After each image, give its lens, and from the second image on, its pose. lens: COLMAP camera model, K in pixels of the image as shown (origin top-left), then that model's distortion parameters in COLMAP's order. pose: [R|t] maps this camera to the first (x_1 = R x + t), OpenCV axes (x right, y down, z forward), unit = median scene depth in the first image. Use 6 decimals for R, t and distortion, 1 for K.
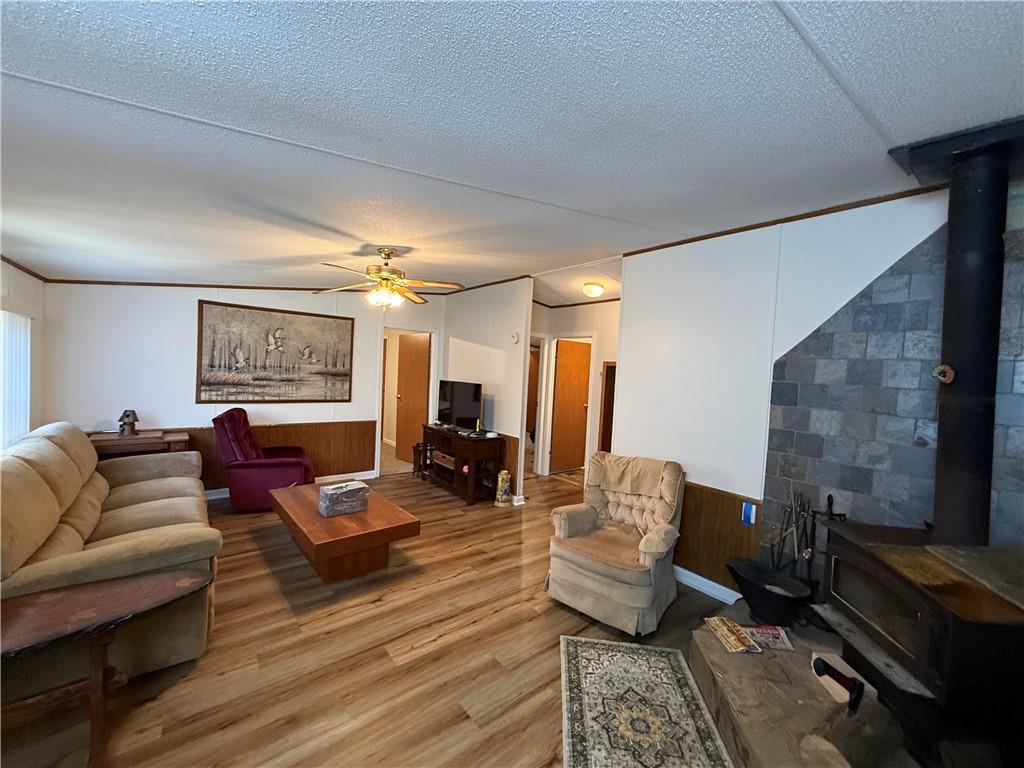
lens RADIAL K [[408.9, 0, 511.0], [0, 408.9, 382.9], [0, 0, 1]] dist [-0.000791, 0.000206]
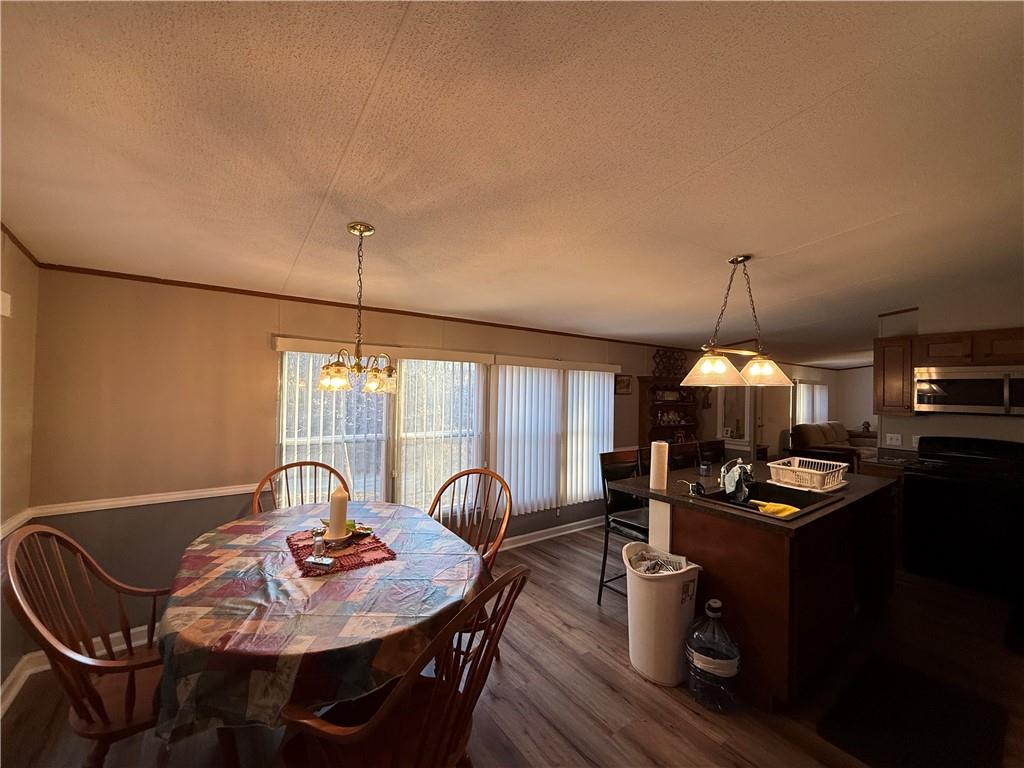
lens RADIAL K [[408.9, 0, 507.9], [0, 408.9, 385.4], [0, 0, 1]] dist [-0.000791, 0.000206]
pose [[-0.064471, -0.063366, -0.995906, 1.279415], [-0.056480, 0.996614, -0.059755, 0.099659], [0.996320, 0.052396, -0.067832, -0.734181]]
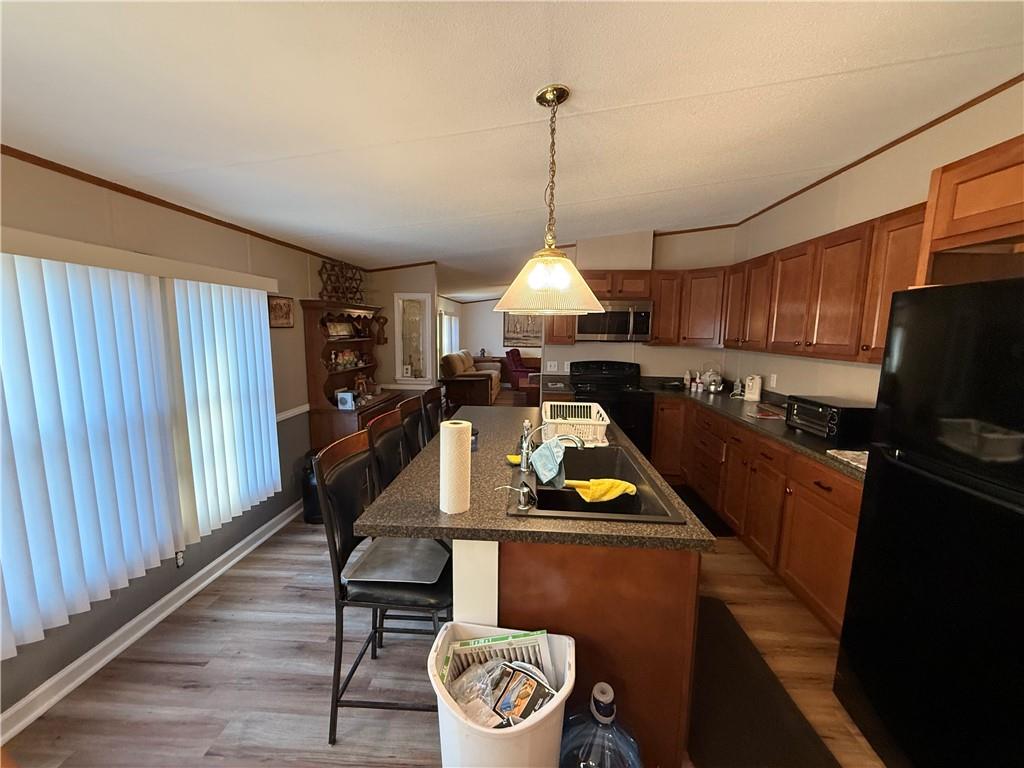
lens RADIAL K [[408.9, 0, 512.2], [0, 408.9, 385.9], [0, 0, 1]] dist [-0.000791, 0.000206]
pose [[0.732811, 0.053161, -0.678353, 0.913368], [0.002648, 0.996713, 0.080971, 0.082672], [0.680427, -0.061133, 0.730261, -0.742270]]
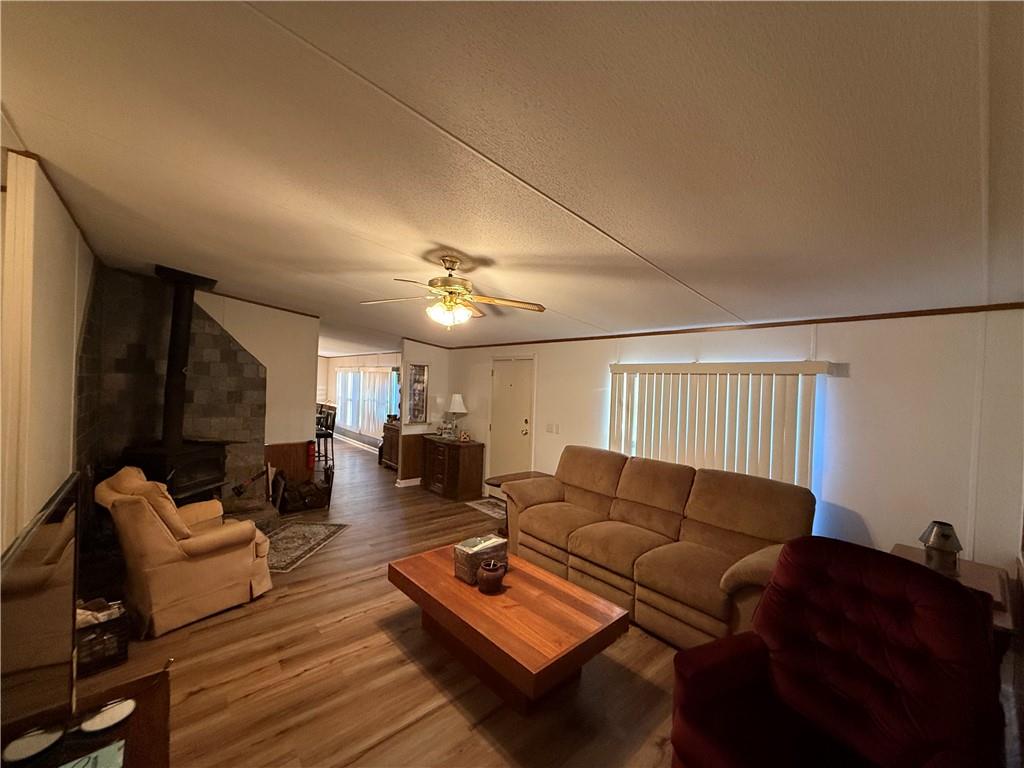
lens RADIAL K [[408.9, 0, 510.3], [0, 408.9, 382.2], [0, 0, 1]] dist [-0.000791, 0.000206]
pose [[-0.996119, -0.085214, -0.022024, -0.298261], [-0.085840, 0.995880, 0.029228, -0.070890], [0.019442, 0.031005, -0.999330, 1.298670]]
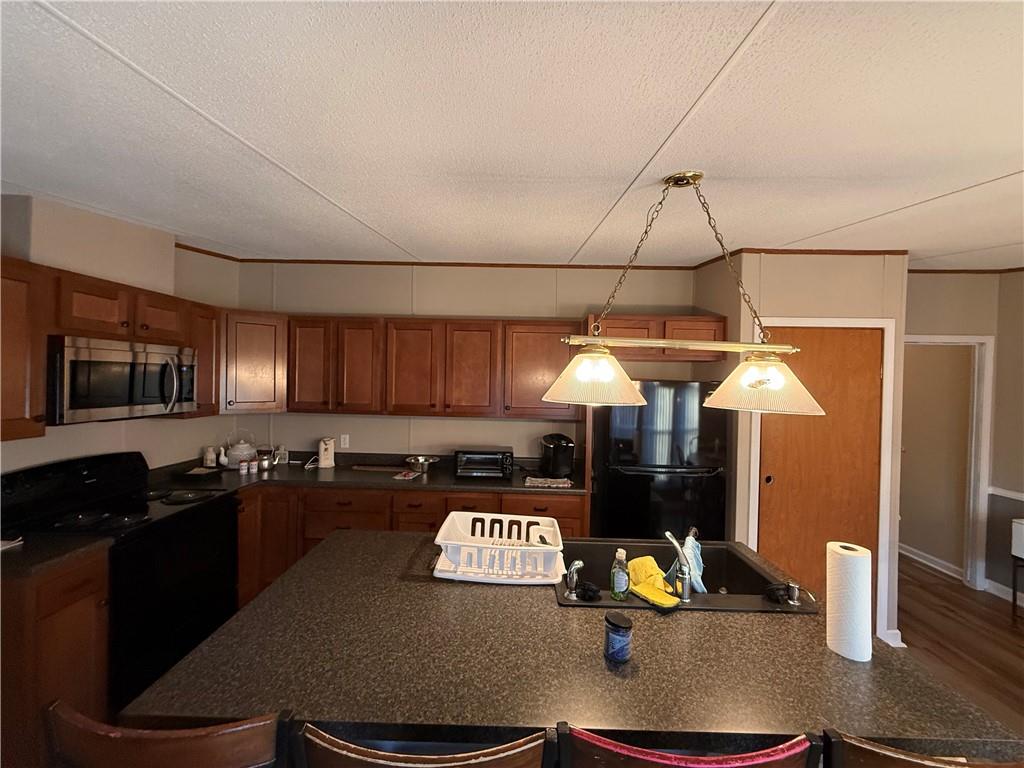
lens RADIAL K [[408.9, 0, 511.1], [0, 408.9, 384.7], [0, 0, 1]] dist [-0.000791, 0.000206]
pose [[0.644504, -0.044411, 0.763310, 0.352498], [0.033992, 0.998989, 0.029422, 0.017272], [-0.763845, 0.006984, 0.645362, -0.561580]]
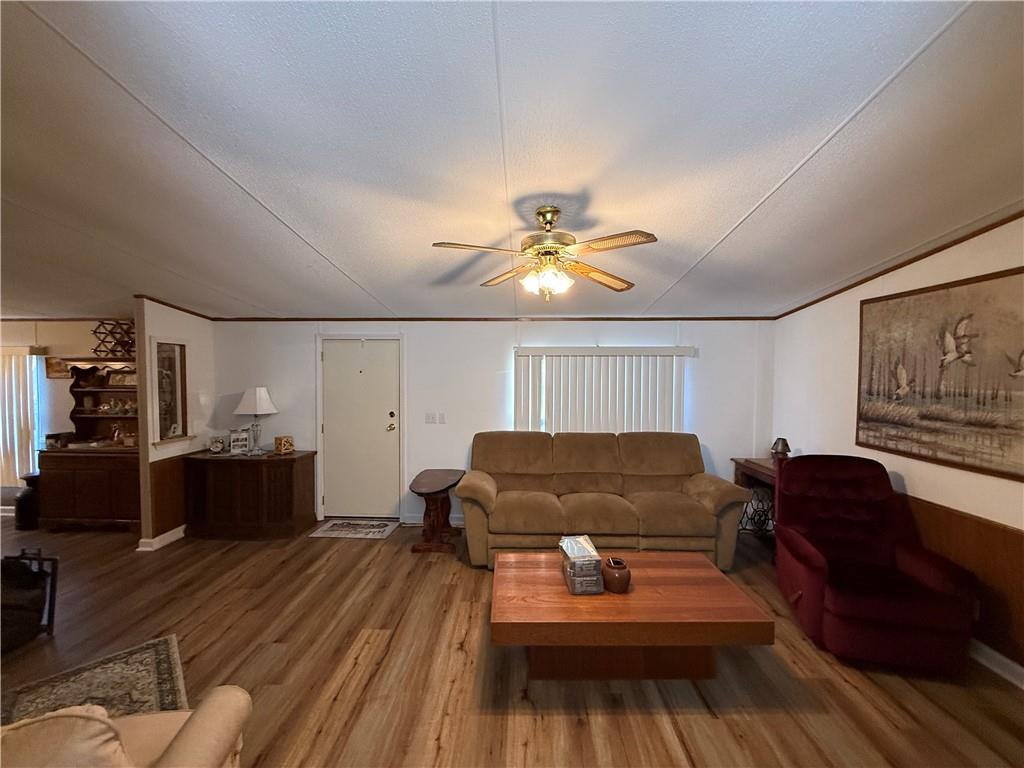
lens RADIAL K [[408.9, 0, 511.3], [0, 408.9, 382.3], [0, 0, 1]] dist [-0.000791, 0.000206]
pose [[-0.656443, -0.034759, -0.753574, 0.170120], [-0.059149, 0.998234, 0.005482, -0.027166], [0.752053, 0.048172, -0.657340, 0.982076]]
